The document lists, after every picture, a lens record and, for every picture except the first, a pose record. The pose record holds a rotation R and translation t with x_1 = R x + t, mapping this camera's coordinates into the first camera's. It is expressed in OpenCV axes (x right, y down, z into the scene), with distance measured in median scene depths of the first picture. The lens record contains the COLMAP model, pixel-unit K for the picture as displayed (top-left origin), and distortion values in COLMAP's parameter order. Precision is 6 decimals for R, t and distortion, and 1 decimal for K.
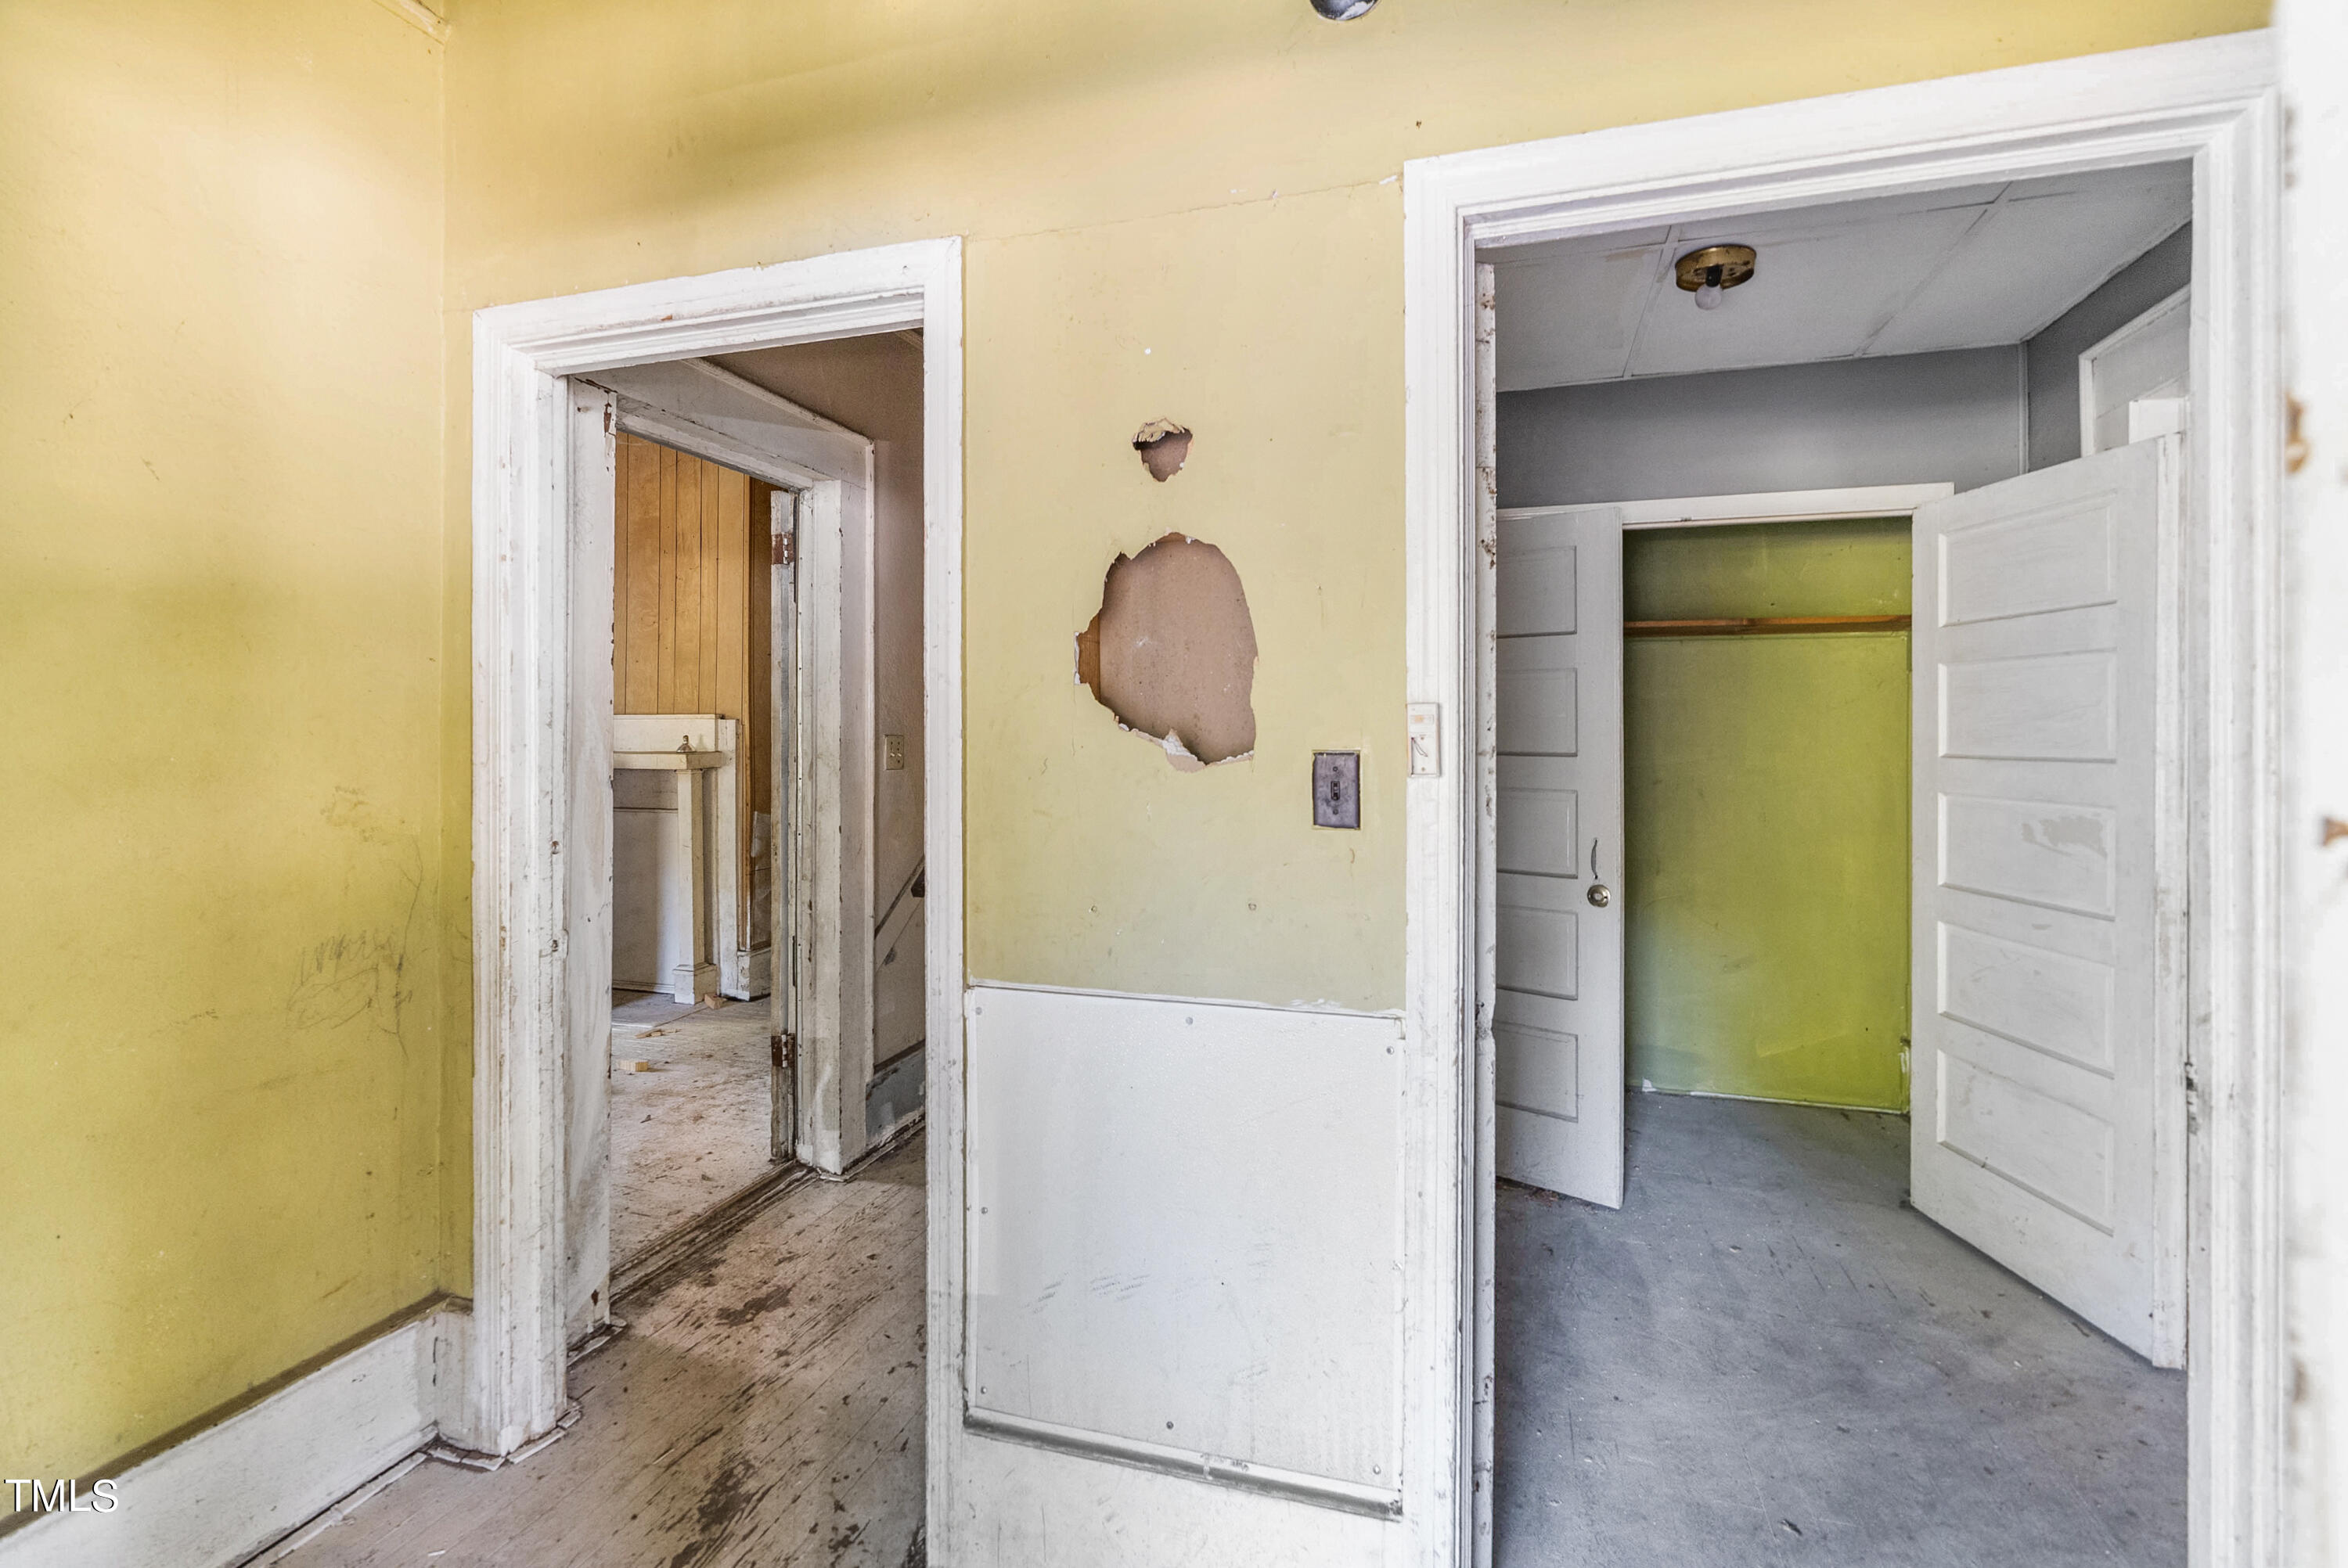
lens RADIAL K [[1081.1, 0, 1178.9], [0, 1081.1, 779.1], [0, 0, 1]] dist [-0.003075, 0.000283]
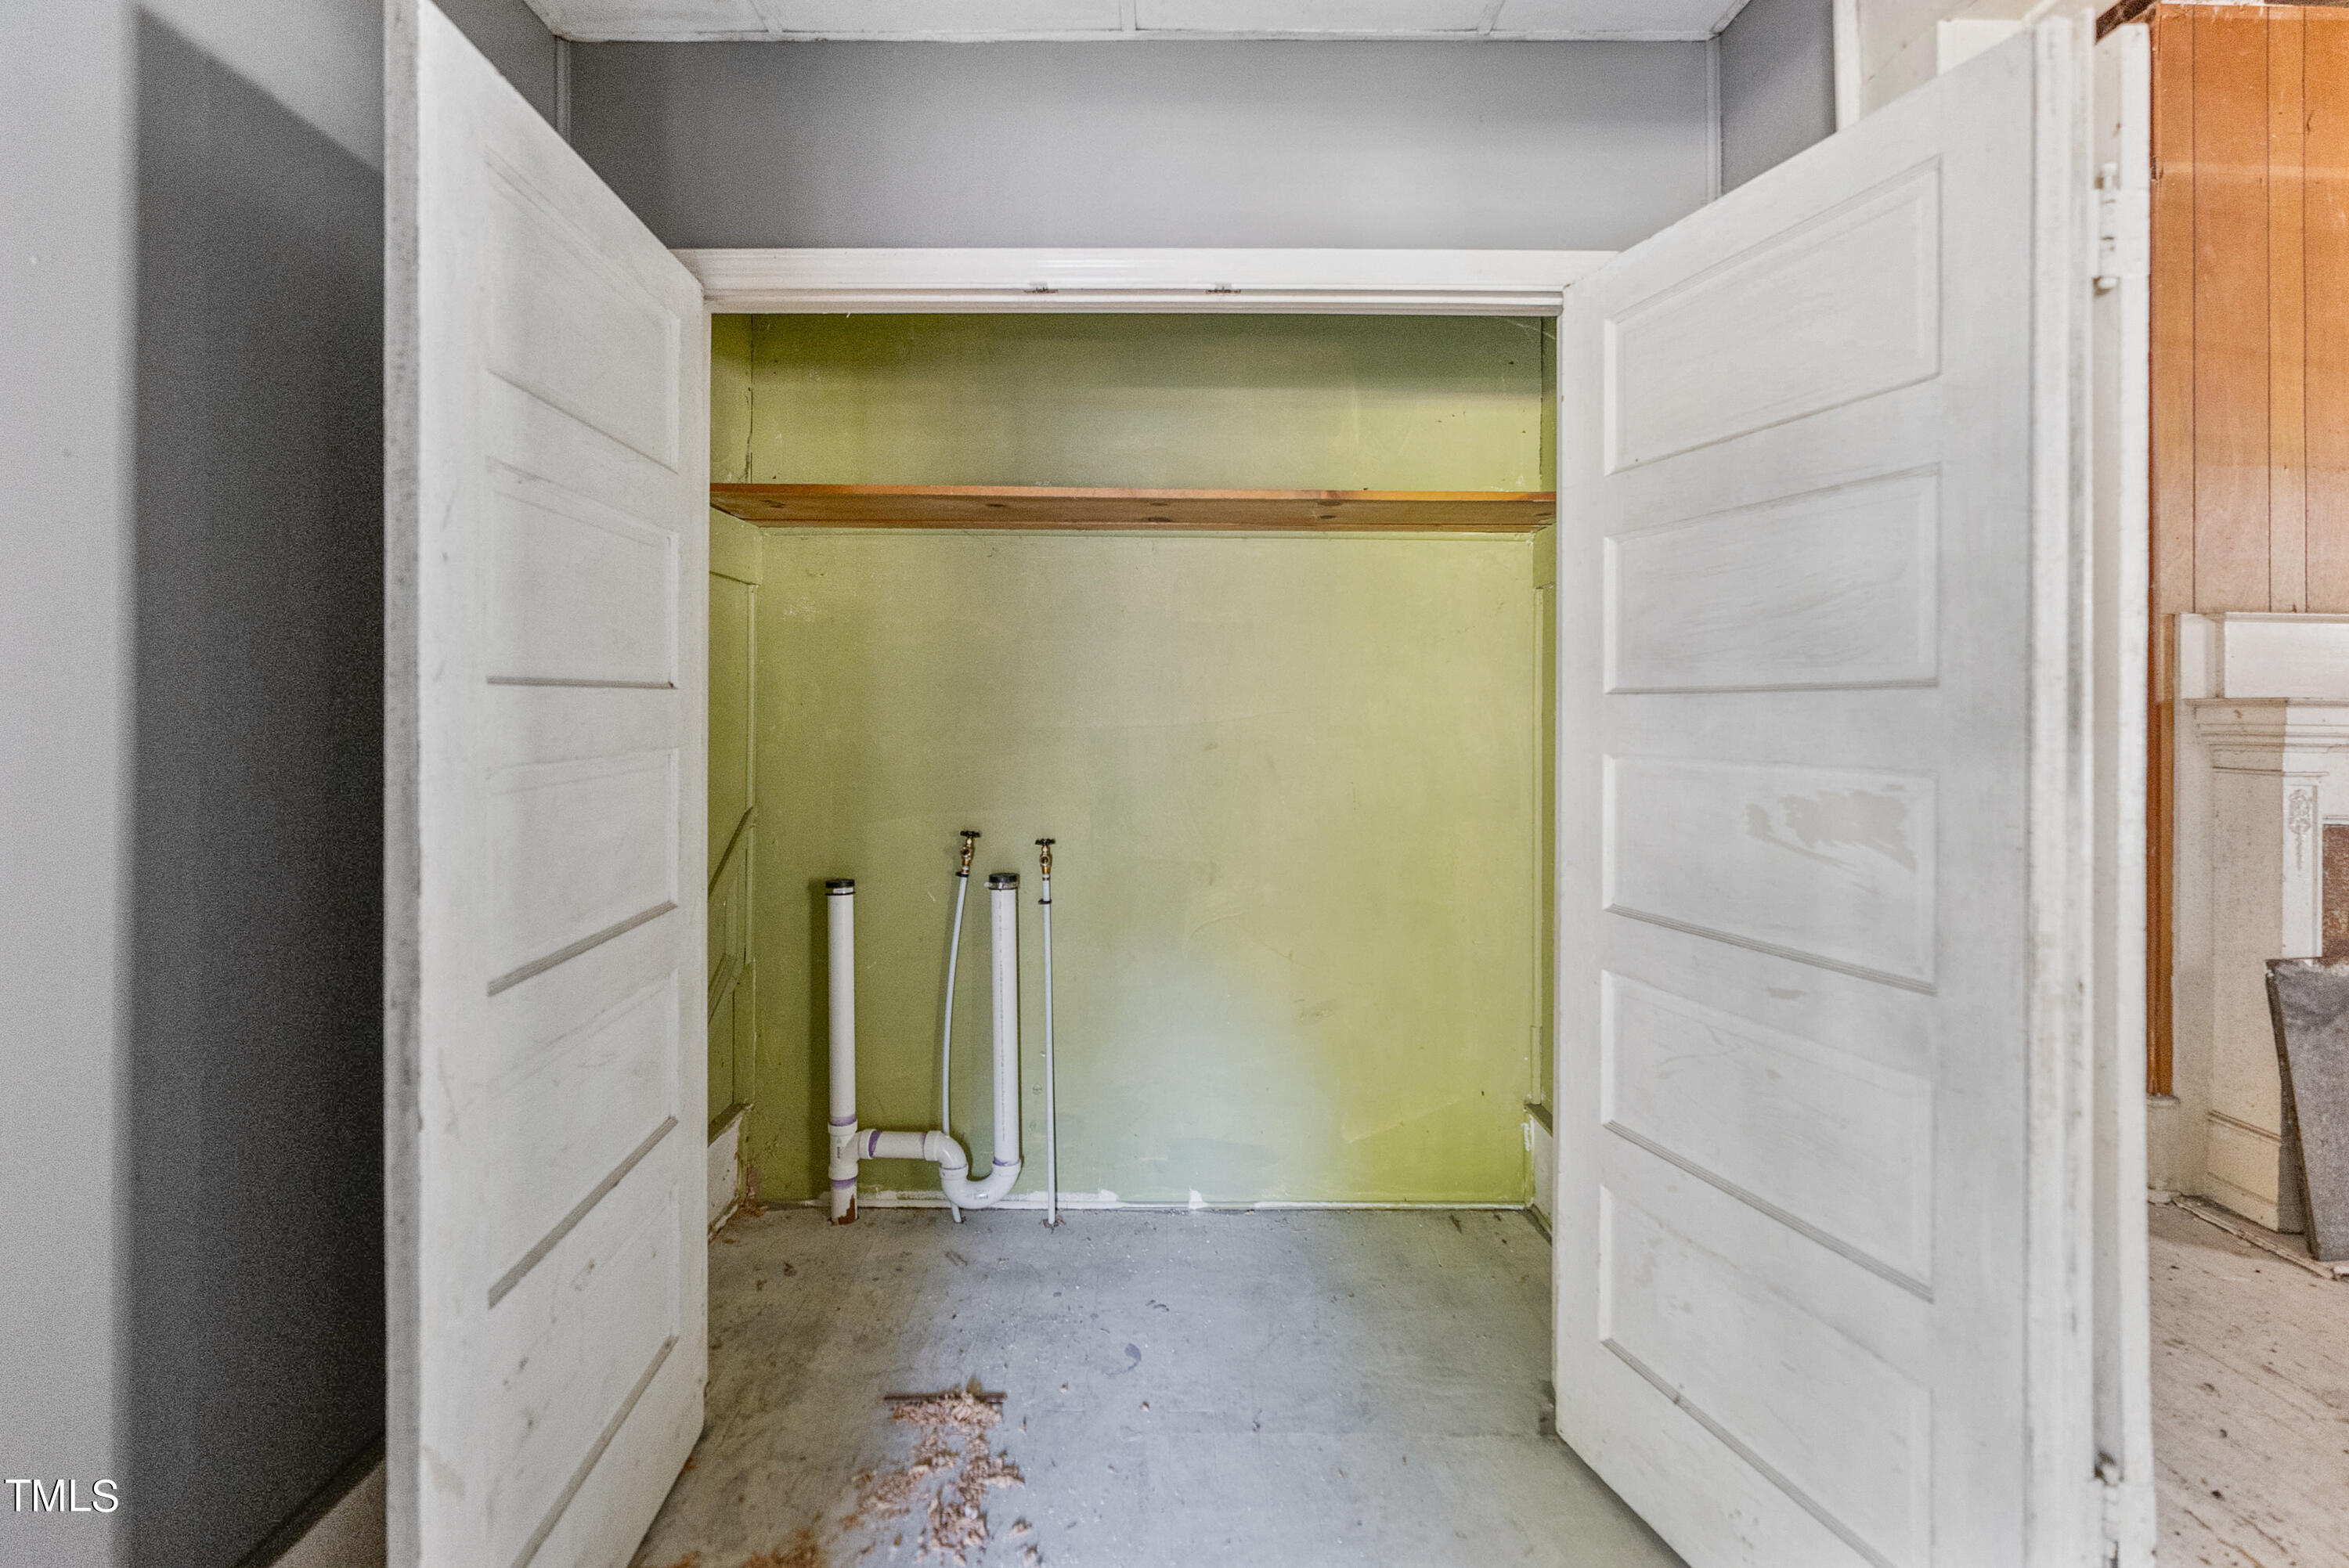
lens RADIAL K [[1081.6, 0, 1170.2], [0, 1081.6, 773.0], [0, 0, 1]] dist [-0.003075, 0.000283]
pose [[0.953097, -0.003122, 0.302648, 0.295592], [-0.000206, 0.999940, 0.010966, 0.016940], [-0.302664, -0.010514, 0.953039, 0.503619]]
